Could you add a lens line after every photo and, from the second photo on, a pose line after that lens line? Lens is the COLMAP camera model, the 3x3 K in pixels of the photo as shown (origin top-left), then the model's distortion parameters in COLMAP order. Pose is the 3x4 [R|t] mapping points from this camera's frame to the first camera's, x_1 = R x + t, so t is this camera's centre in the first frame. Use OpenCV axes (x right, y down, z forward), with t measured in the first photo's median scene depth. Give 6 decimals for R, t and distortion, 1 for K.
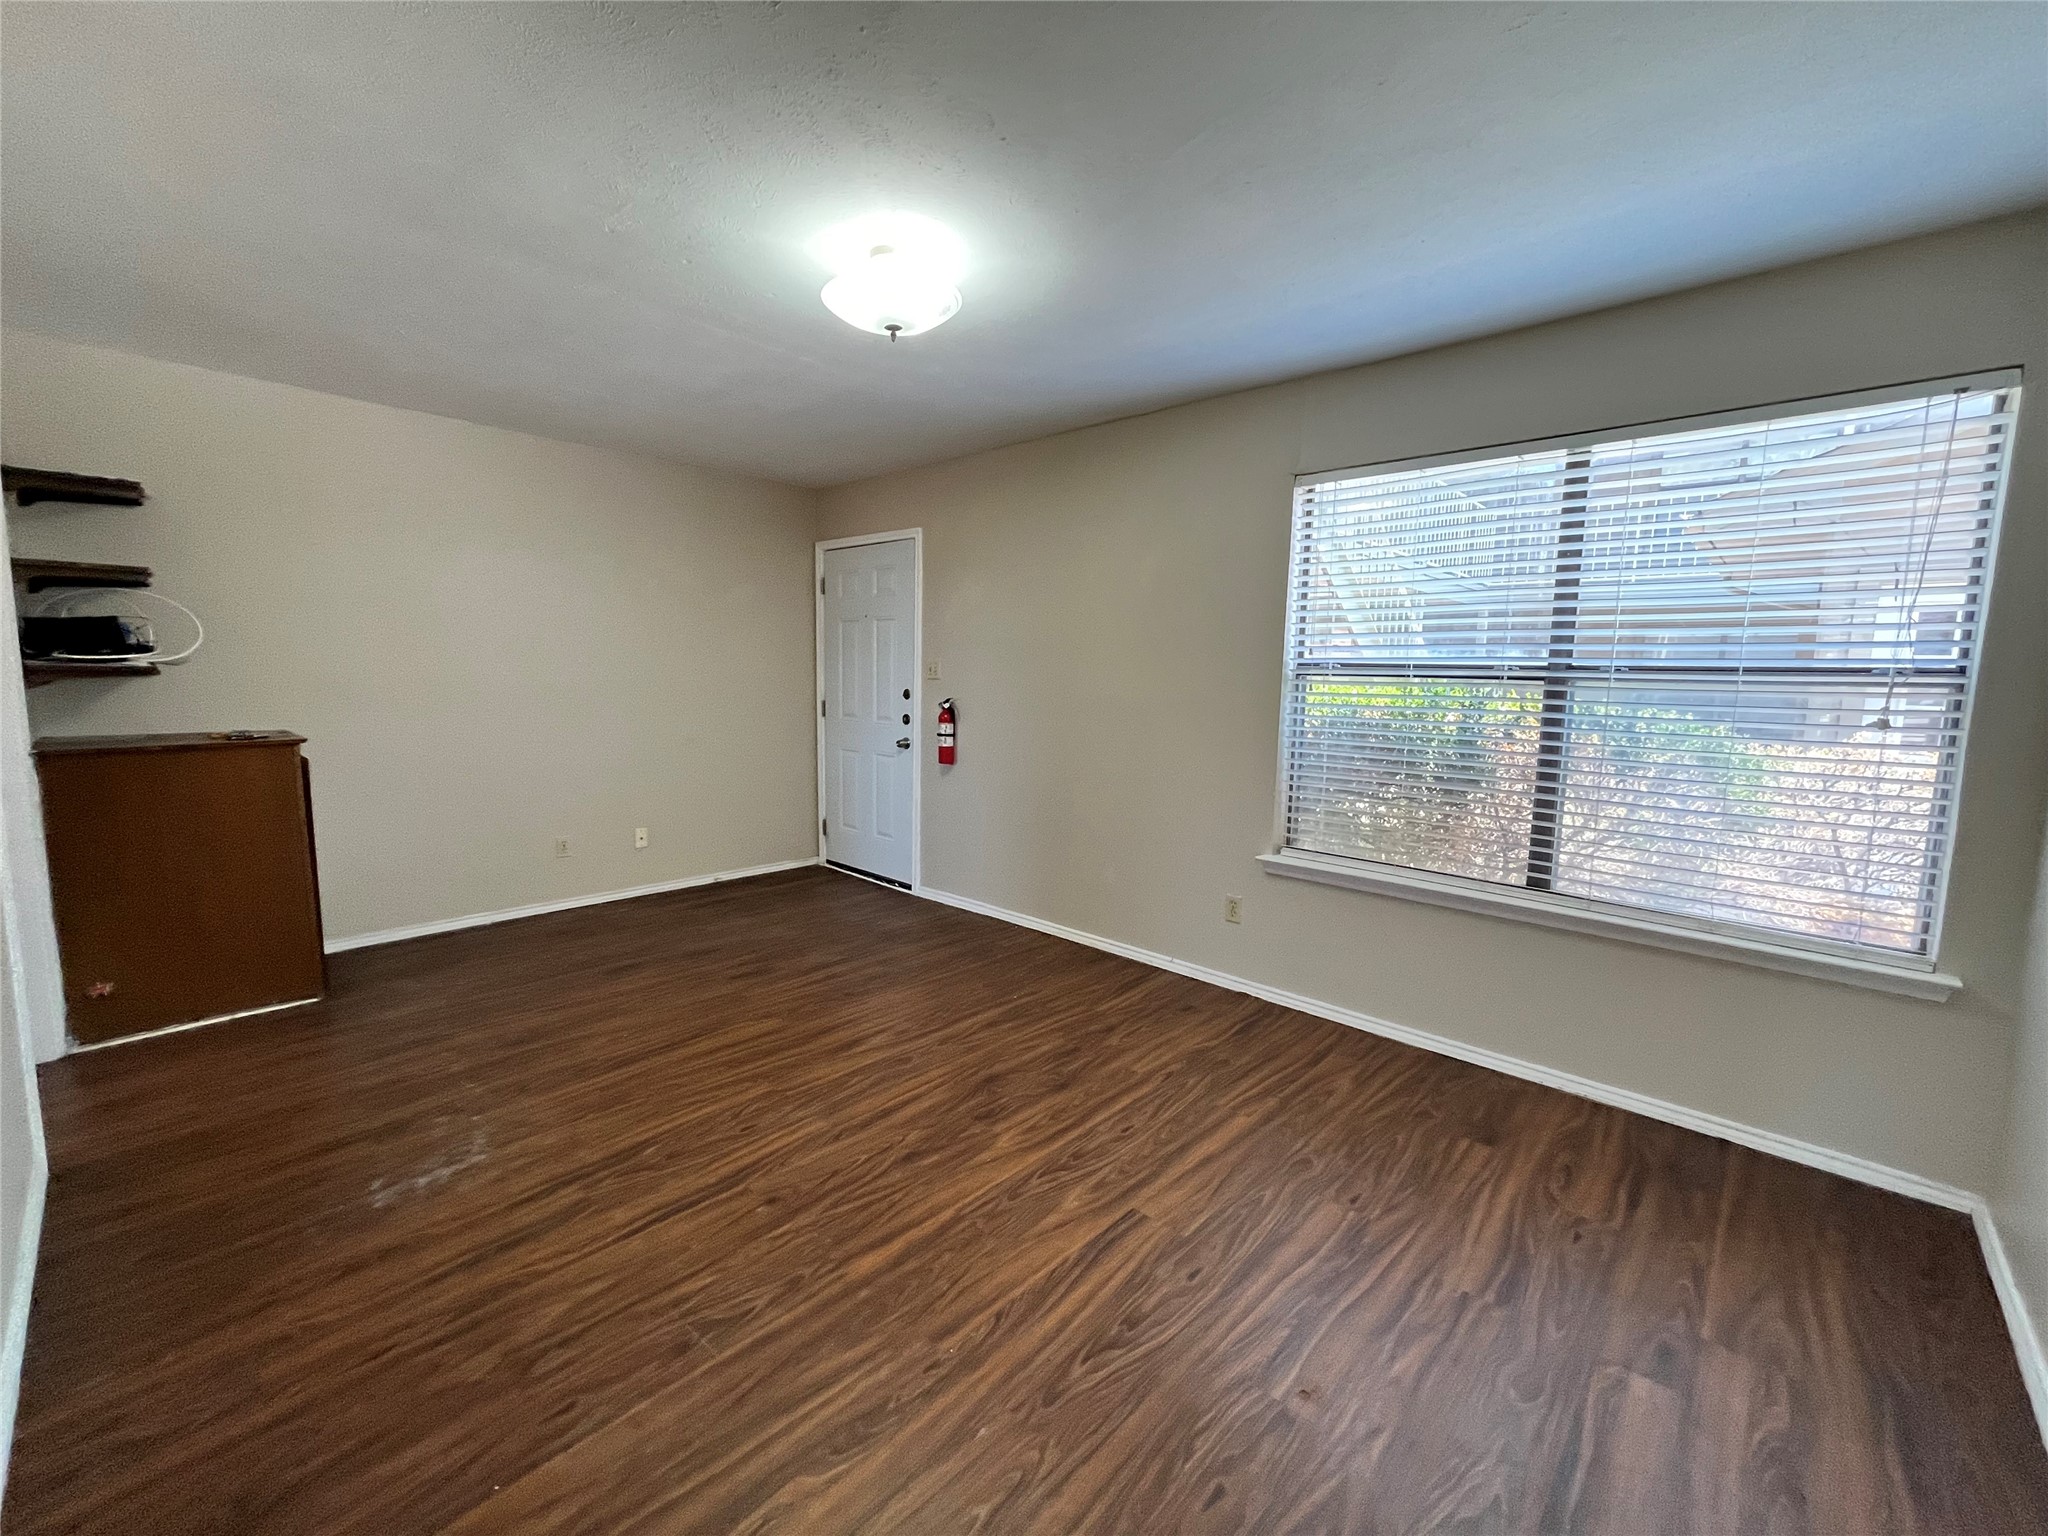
lens RADIAL K [[827.1, 0, 1024.0], [0, 827.1, 768.0], [0, 0, 1]] dist [-0.001921, -0.000451]
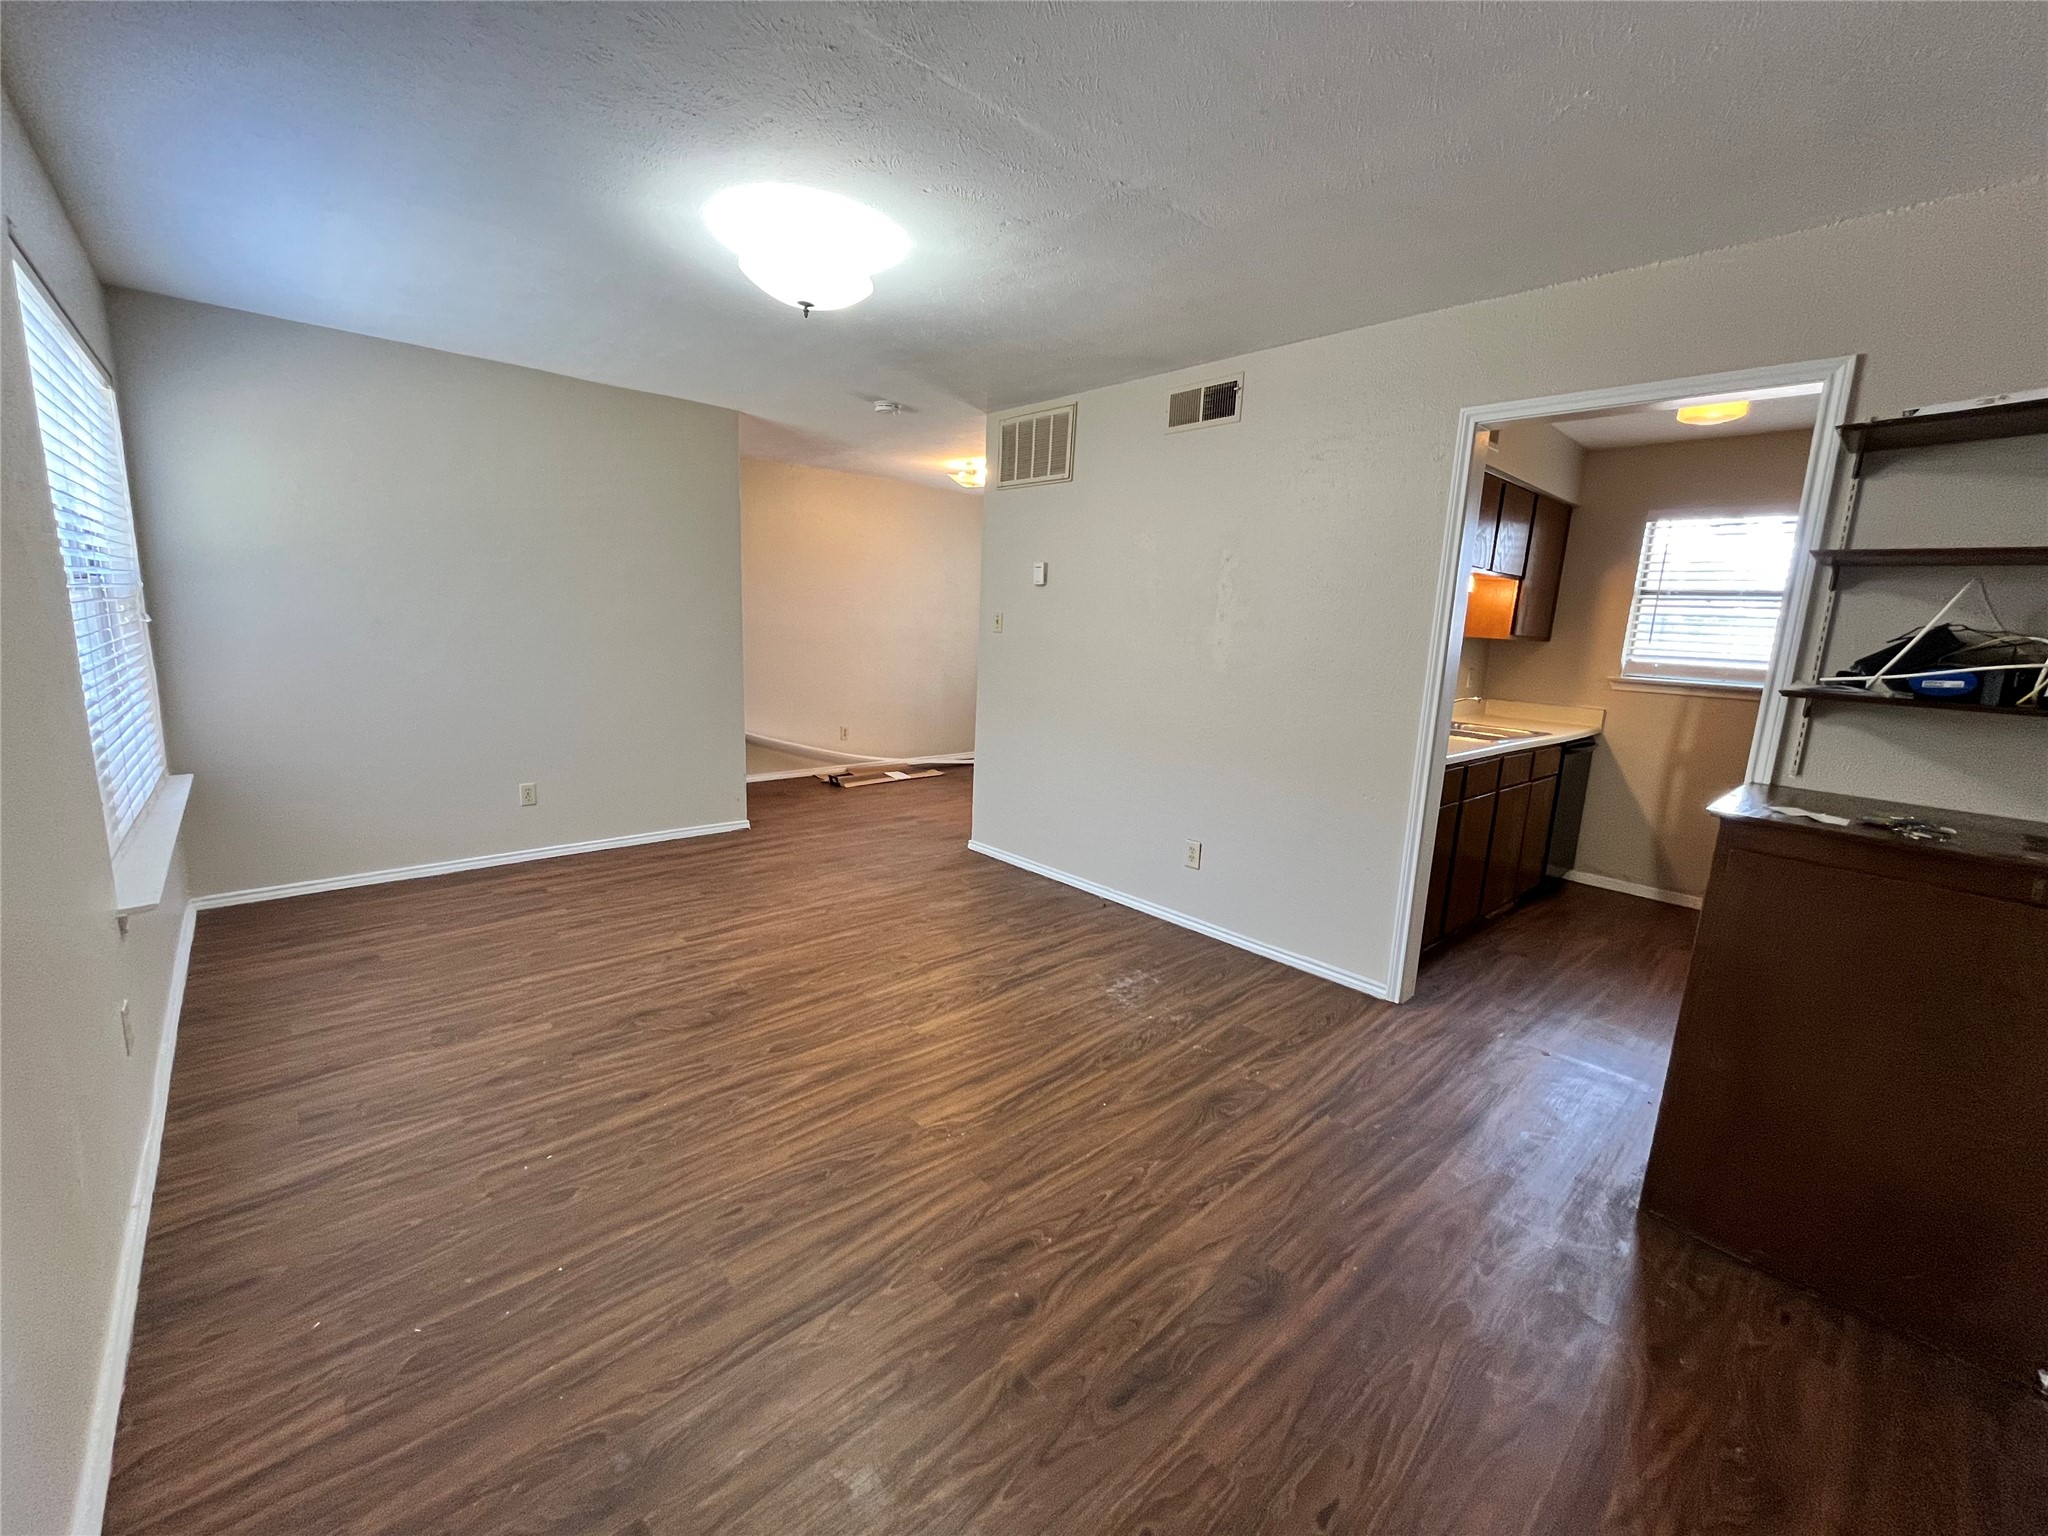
lens RADIAL K [[827.1, 0, 1024.0], [0, 827.1, 768.0], [0, 0, 1]] dist [-0.001921, -0.000451]
pose [[-0.994591, -0.078167, 0.068394, -0.530798], [-0.054868, 0.954529, 0.293025, -0.271897], [-0.088189, 0.287687, -0.953656, 2.058663]]
